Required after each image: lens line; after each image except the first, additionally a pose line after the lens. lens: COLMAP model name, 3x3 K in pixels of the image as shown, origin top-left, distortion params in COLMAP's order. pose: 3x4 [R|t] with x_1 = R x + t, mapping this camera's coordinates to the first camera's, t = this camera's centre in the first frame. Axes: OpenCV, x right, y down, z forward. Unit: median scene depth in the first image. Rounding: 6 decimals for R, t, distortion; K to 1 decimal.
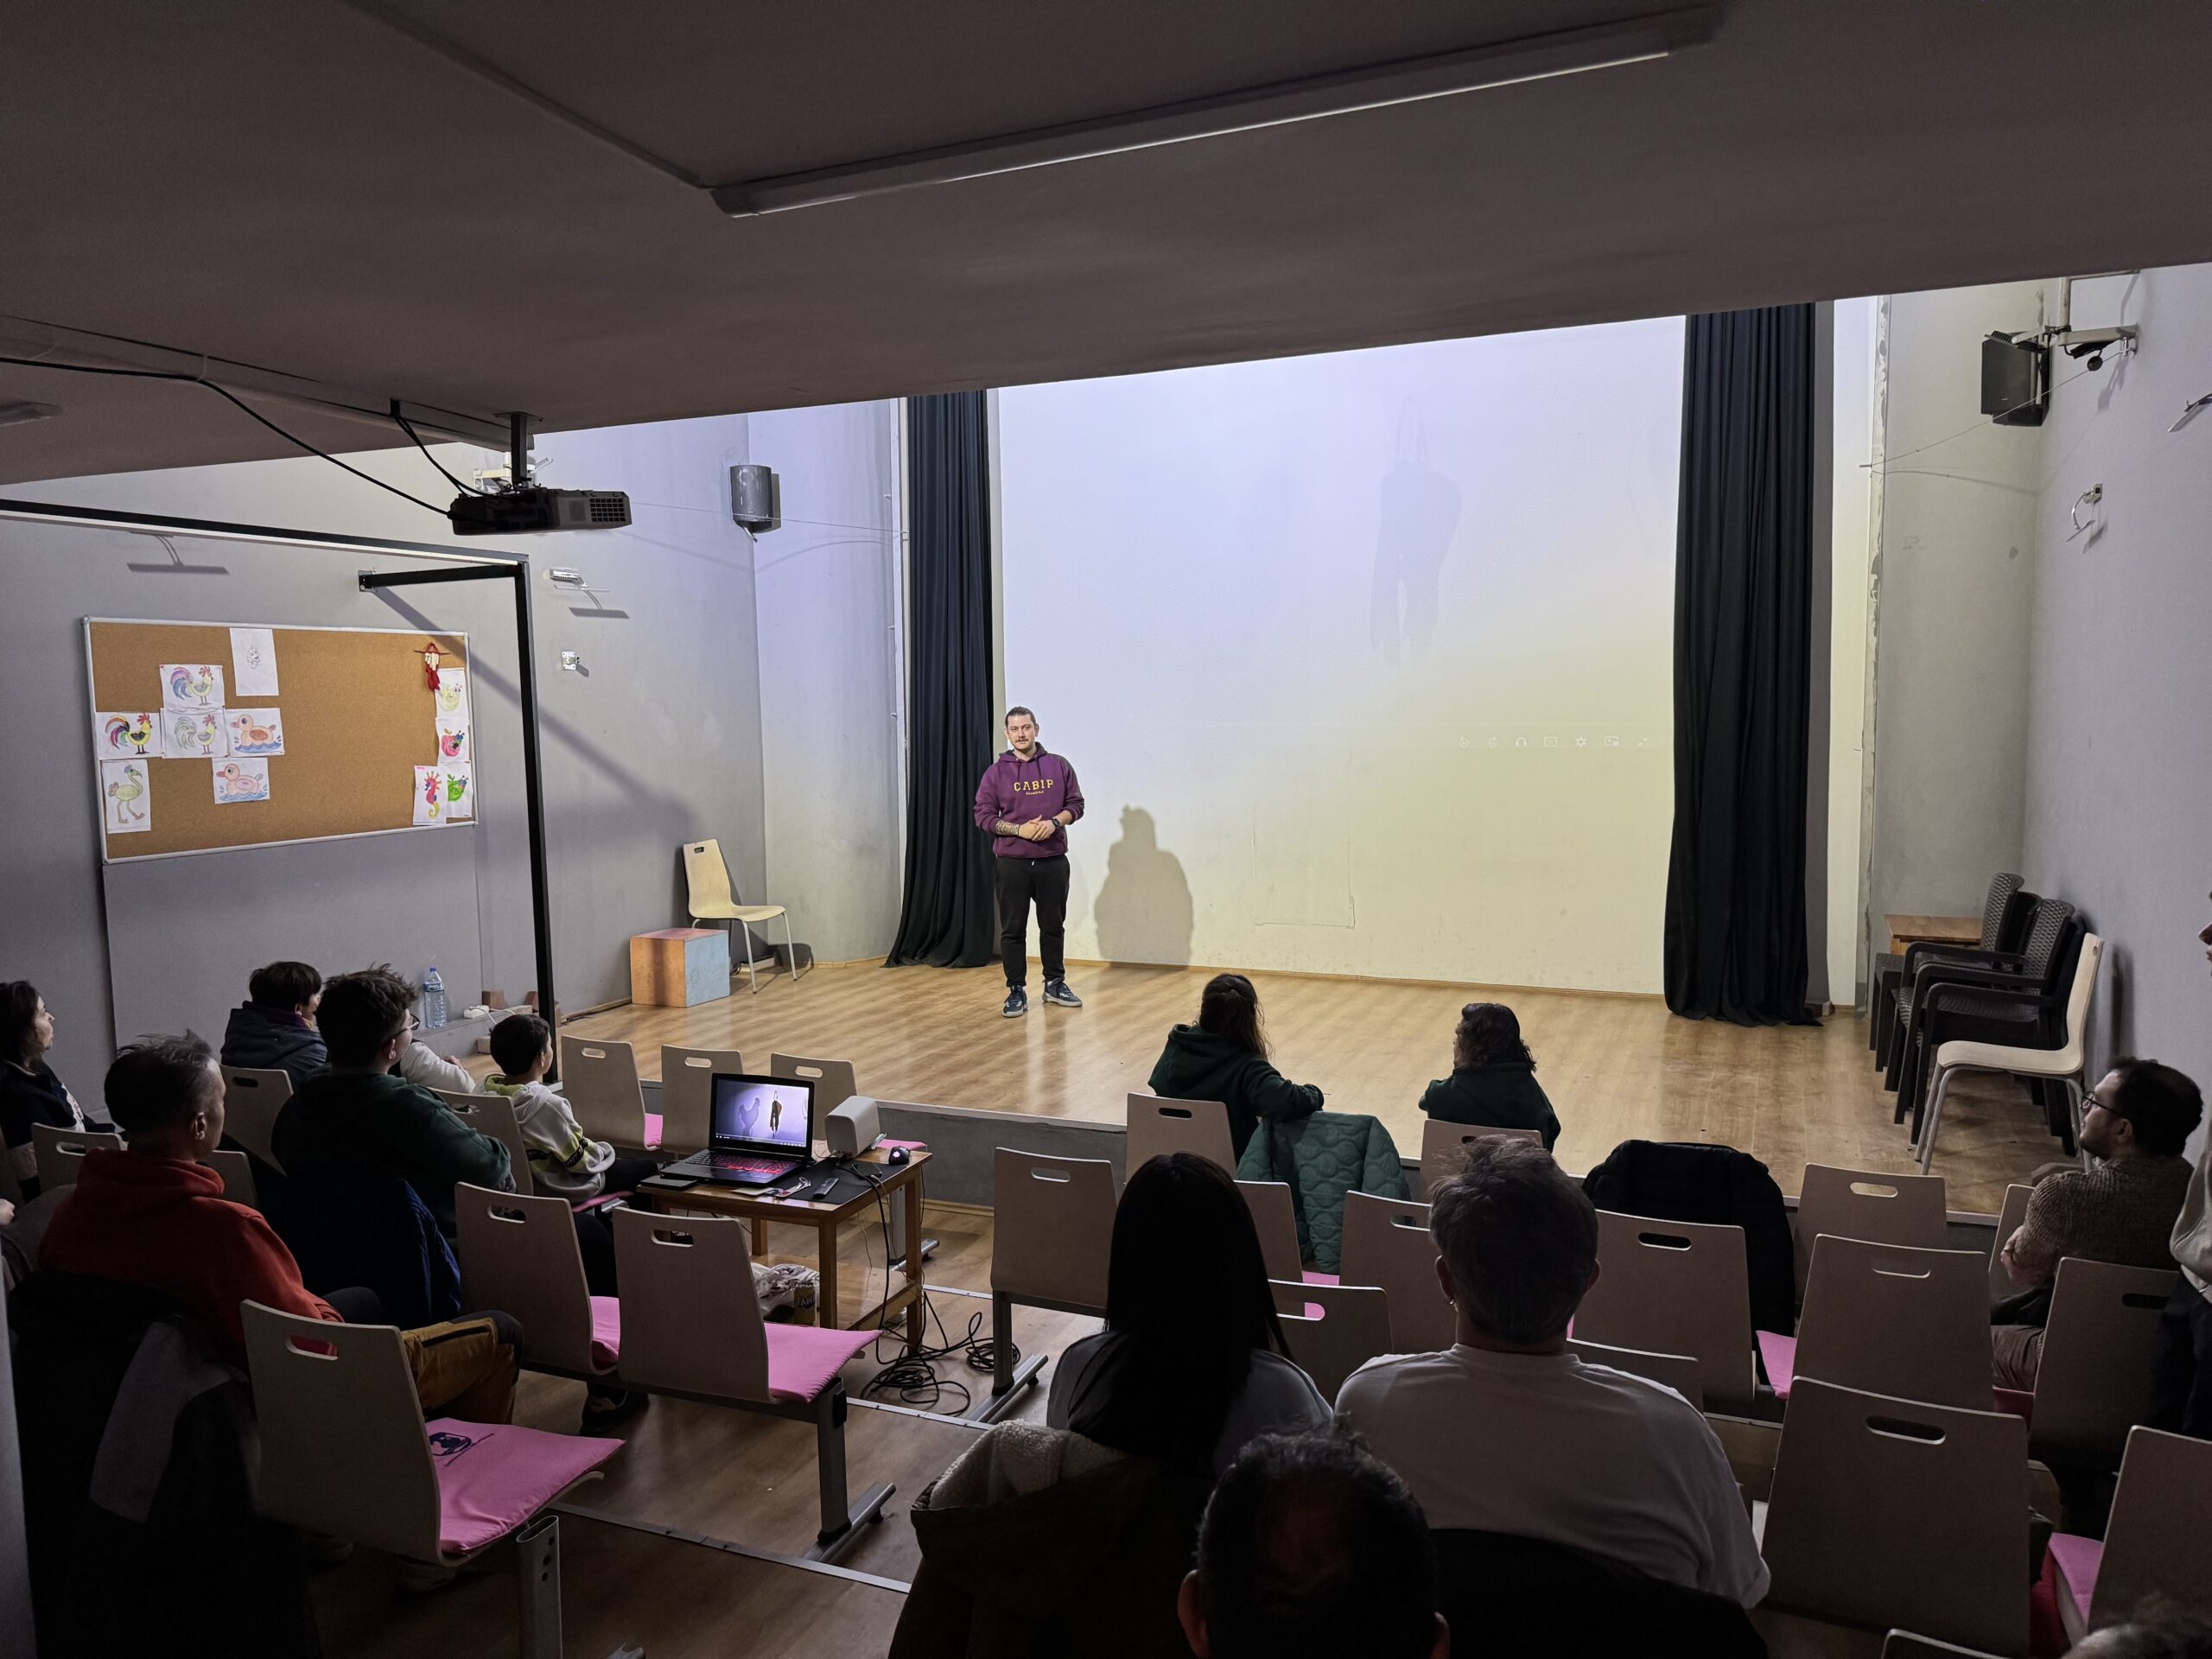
lens RADIAL K [[1559.0, 0, 1117.1], [0, 1559.0, 859.0], [0, 0, 1]] dist [0.064173, -0.000562]
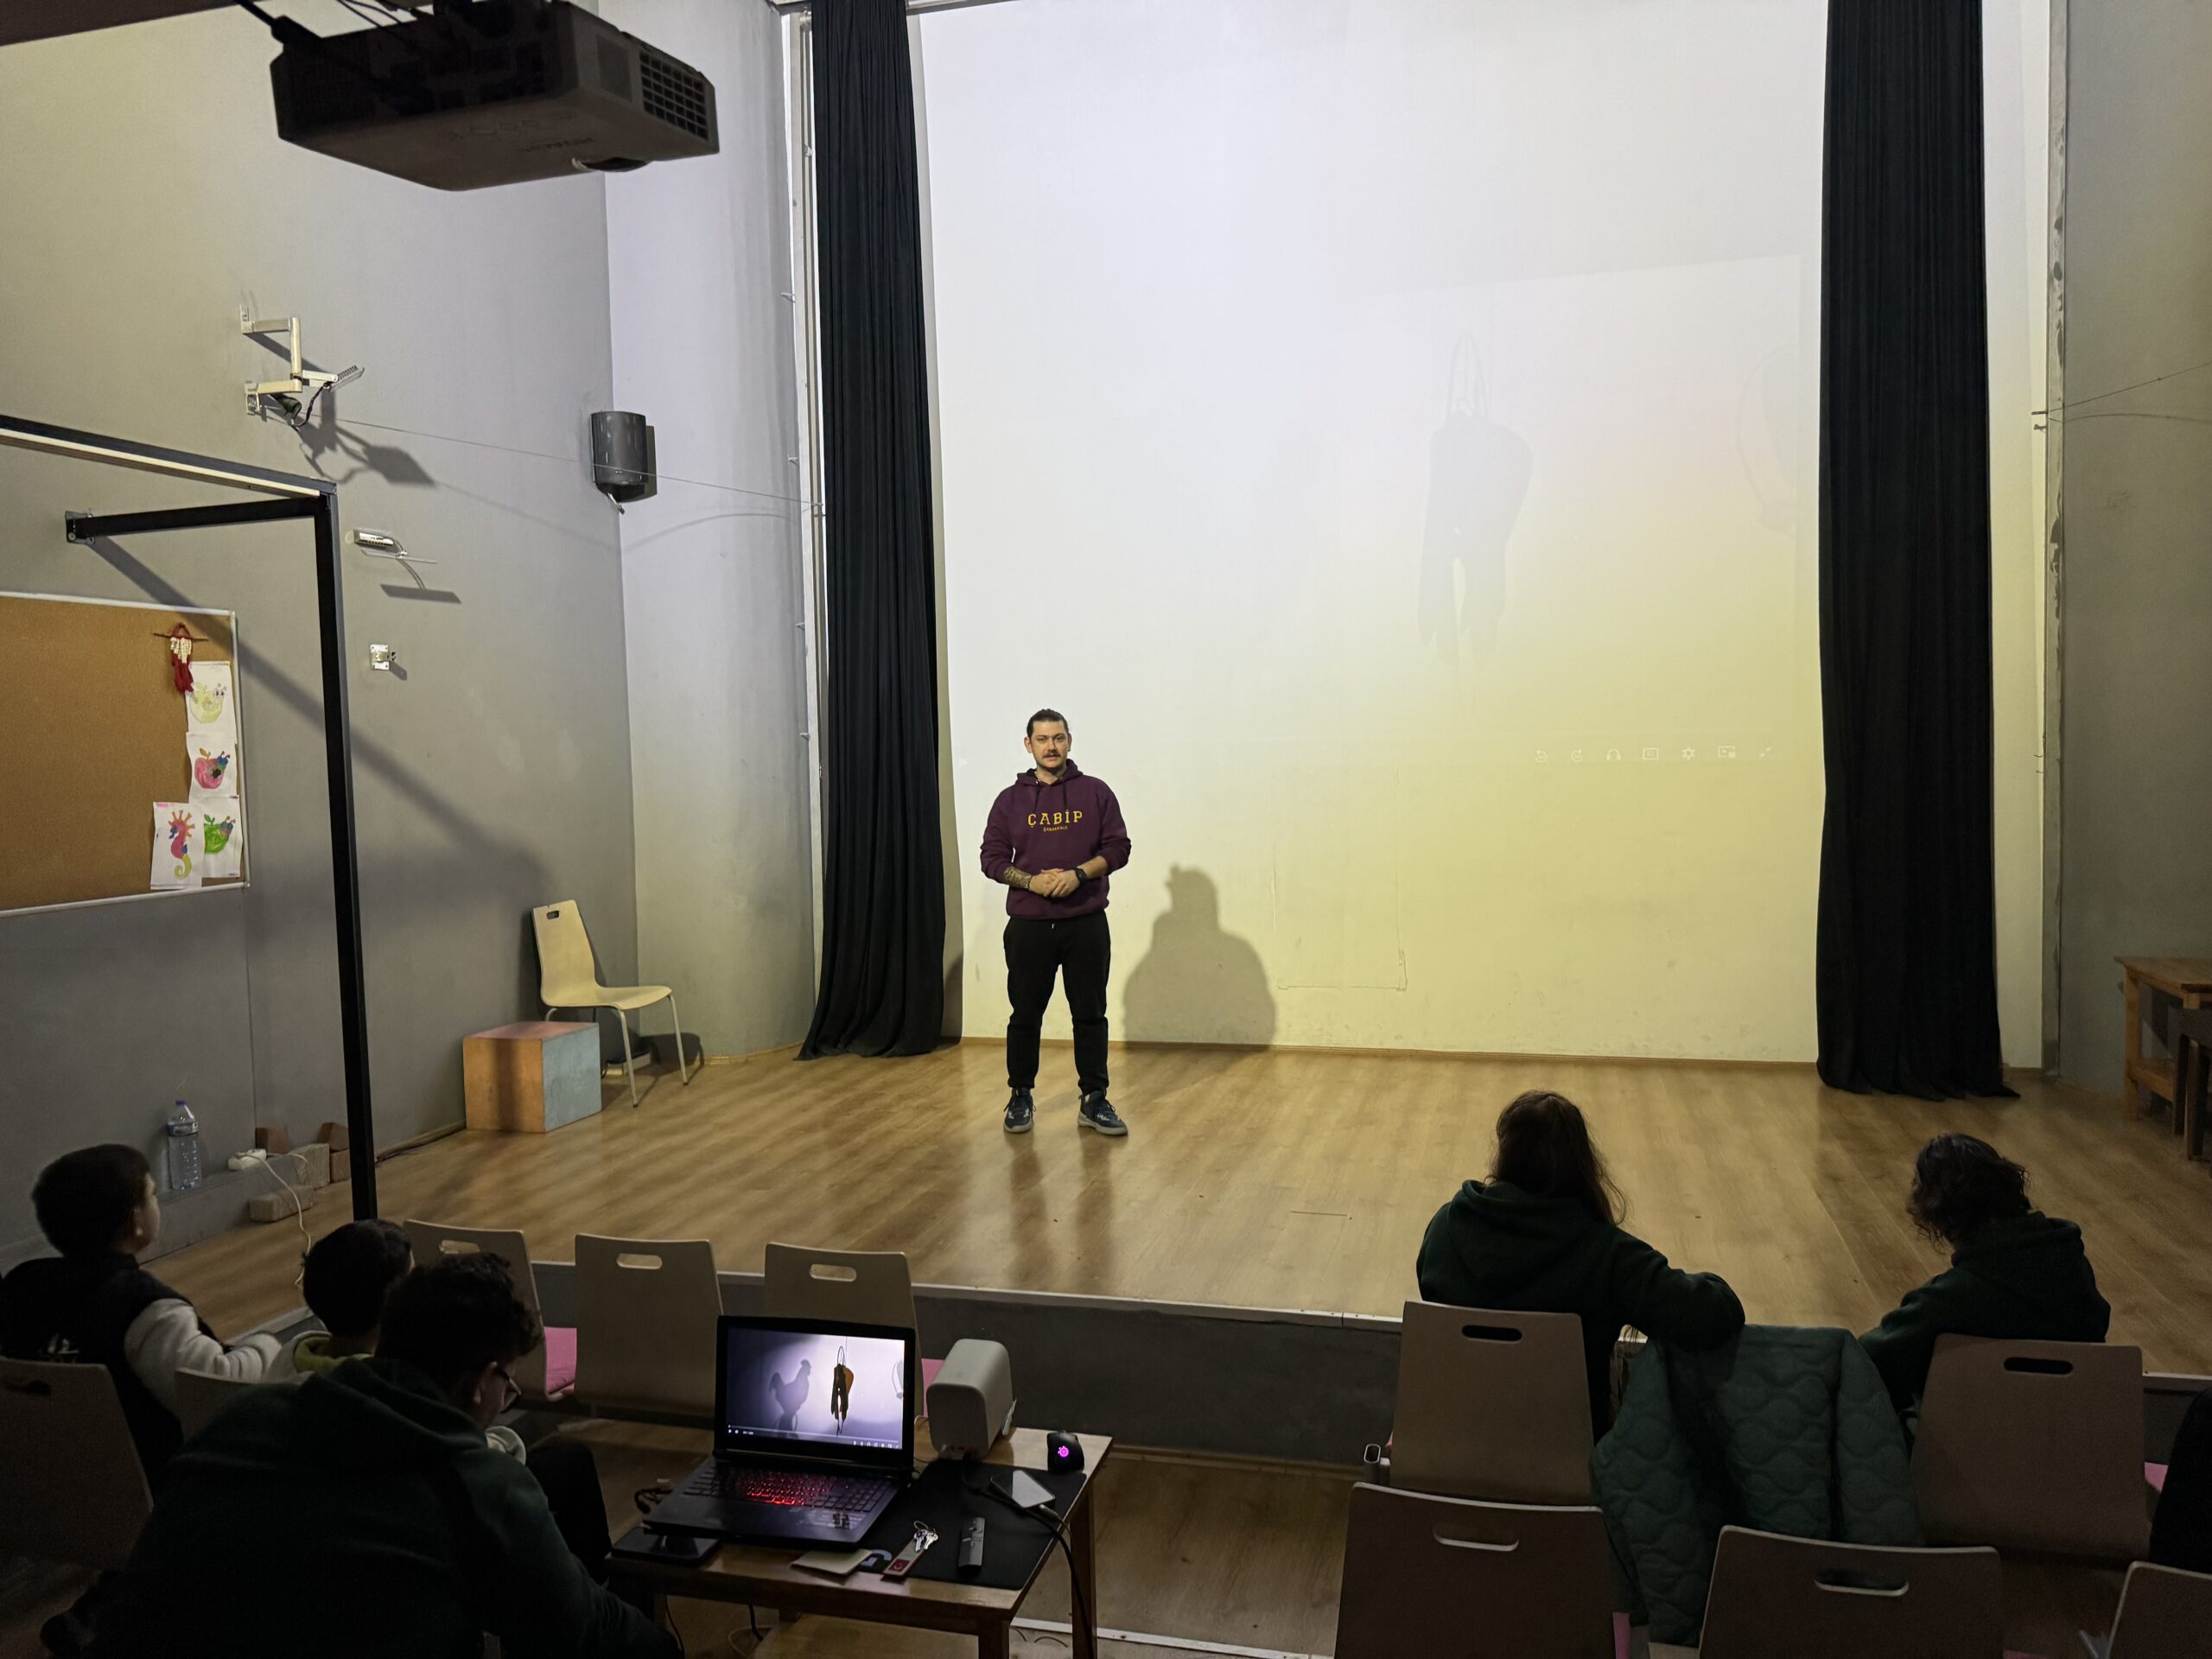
lens RADIAL K [[1560.6, 0, 1106.0], [0, 1560.6, 829.5], [0, 0, 1]] dist [0.014593, -0.000721]
pose [[0.991318, -0.019171, 0.130083, -0.124895], [0.025671, 0.998494, -0.048476, -0.004163], [-0.128958, 0.051394, 0.990317, 0.275495]]
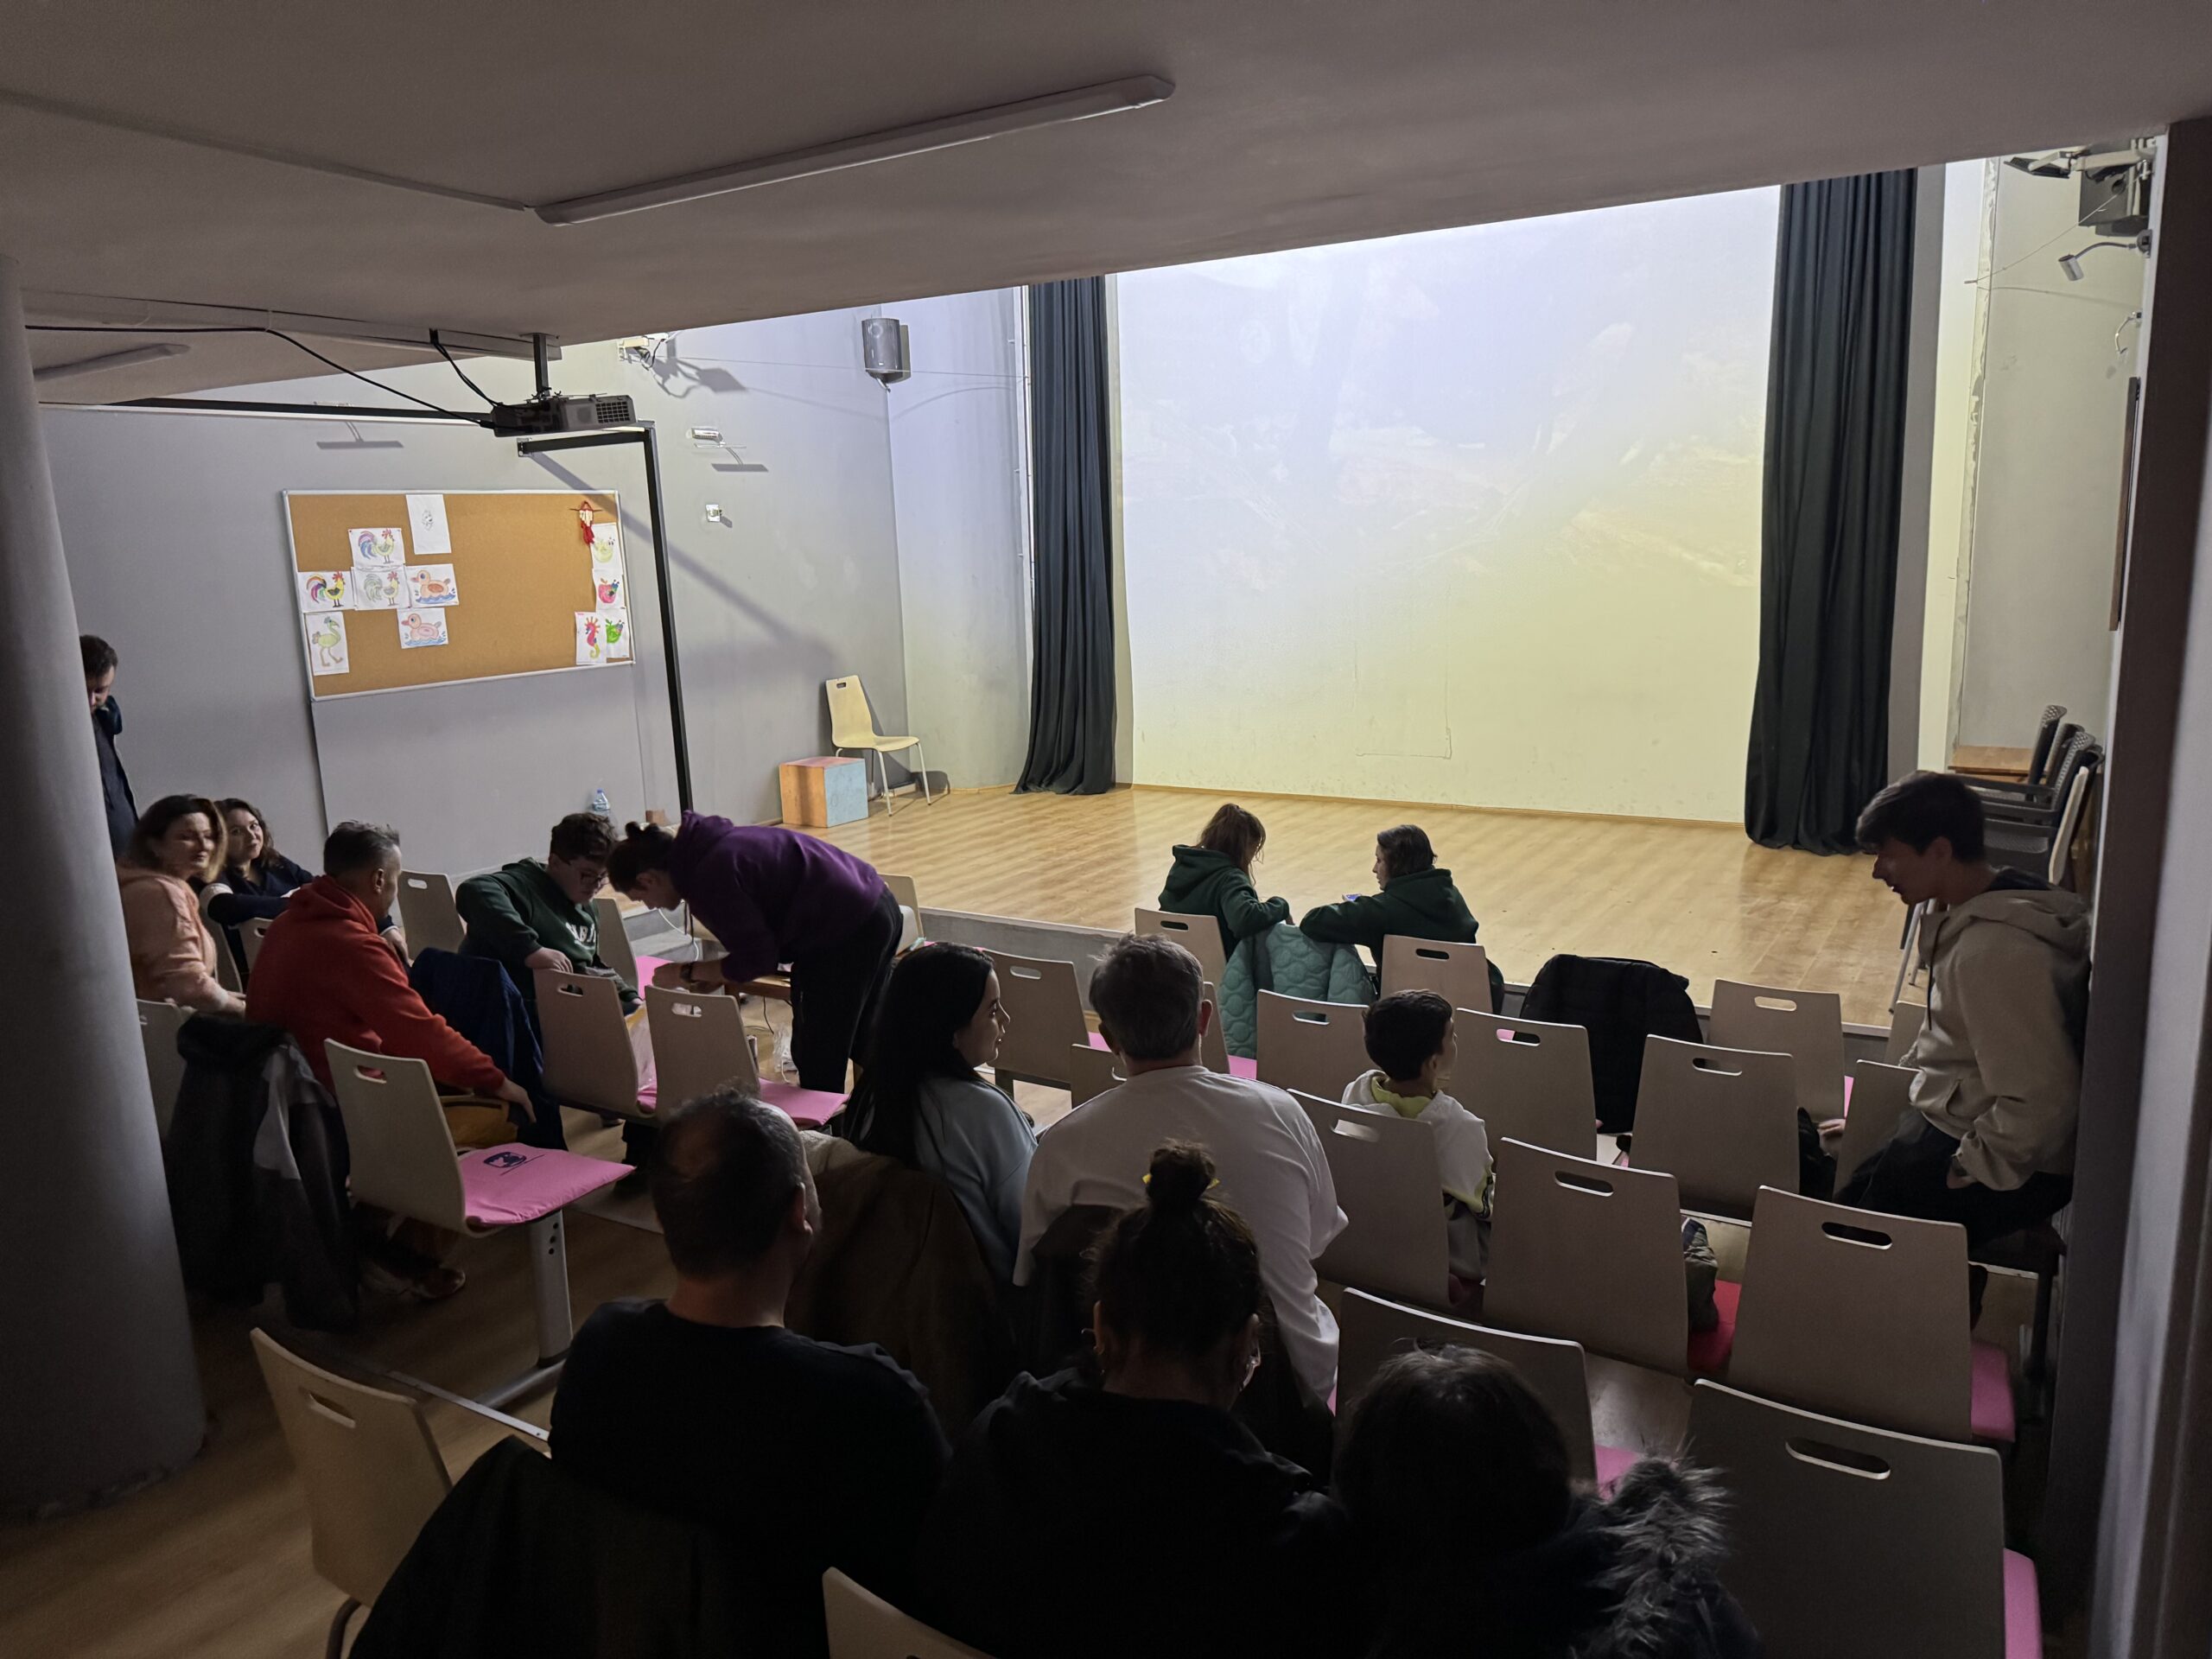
lens RADIAL K [[1556.3, 0, 1126.6], [0, 1556.3, 830.8], [0, 0, 1]] dist [0.117036, -0.106289]
pose [[0.989758, 0.009713, -0.142426, 0.107414], [0.003716, 0.995592, 0.093719, -0.007458], [0.142708, -0.093288, 0.985359, -0.072515]]
